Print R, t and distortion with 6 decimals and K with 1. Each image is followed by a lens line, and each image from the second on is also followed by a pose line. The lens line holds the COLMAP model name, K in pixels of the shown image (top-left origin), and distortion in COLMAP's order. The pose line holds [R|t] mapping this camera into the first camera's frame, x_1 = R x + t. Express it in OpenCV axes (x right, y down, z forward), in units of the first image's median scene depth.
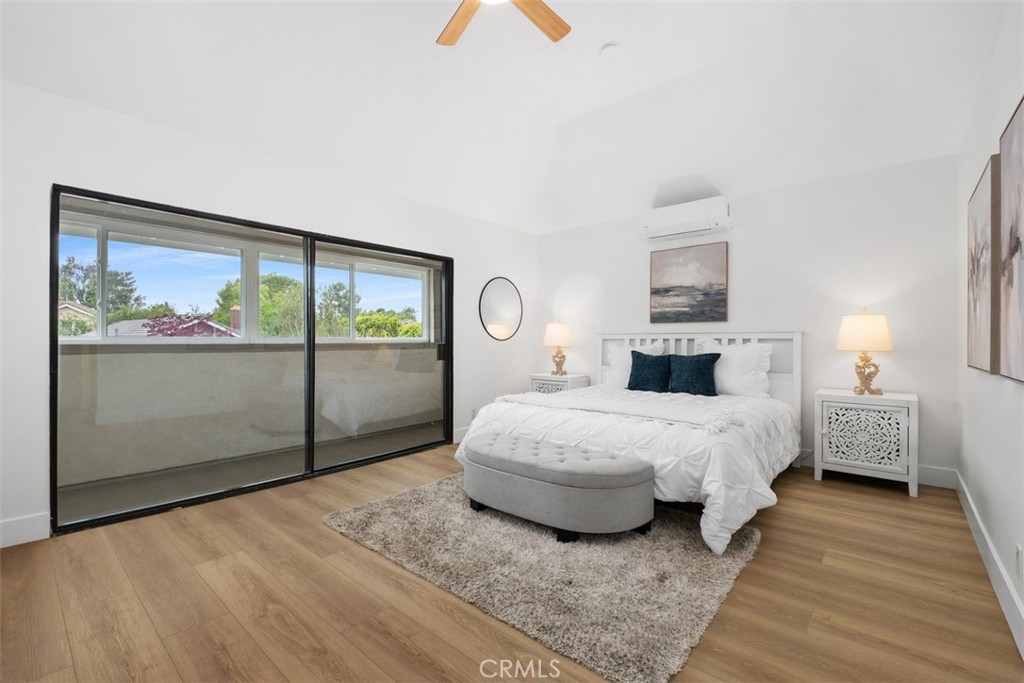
lens RADIAL K [[443.2, 0, 512.4], [0, 443.2, 343.1], [0, 0, 1]] dist [-0.001037, -0.002880]
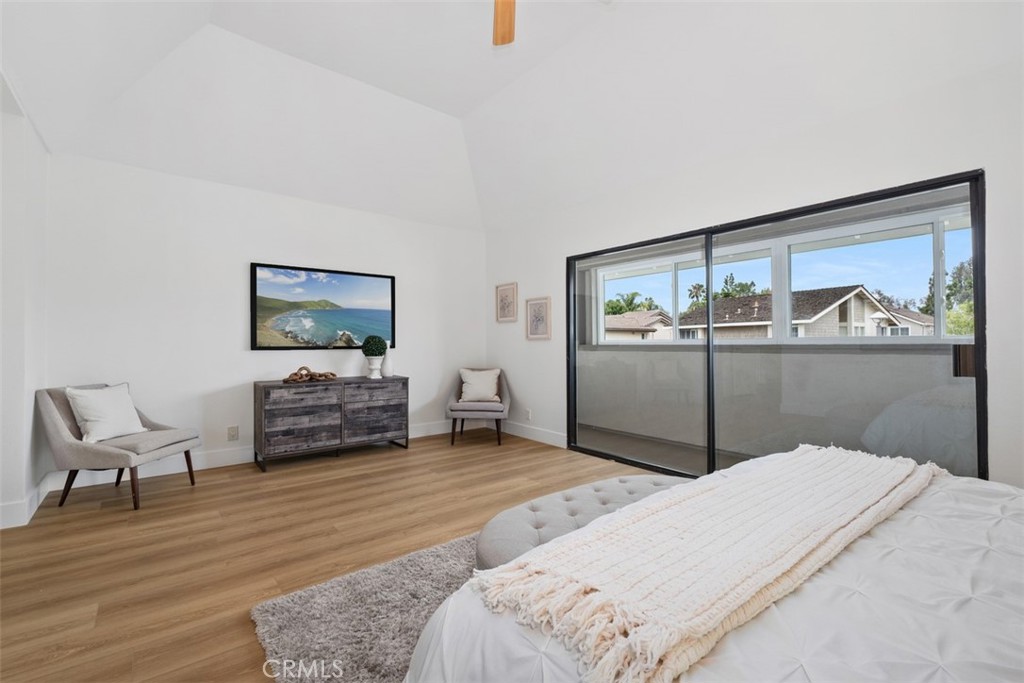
lens RADIAL K [[443.2, 0, 512.3], [0, 443.2, 338.9], [0, 0, 1]] dist [-0.001037, -0.002880]
pose [[-0.187255, -0.008117, -0.982278, 0.825474], [0.001259, 0.999963, -0.008503, -0.005481], [0.982311, -0.002829, -0.187237, 1.113356]]
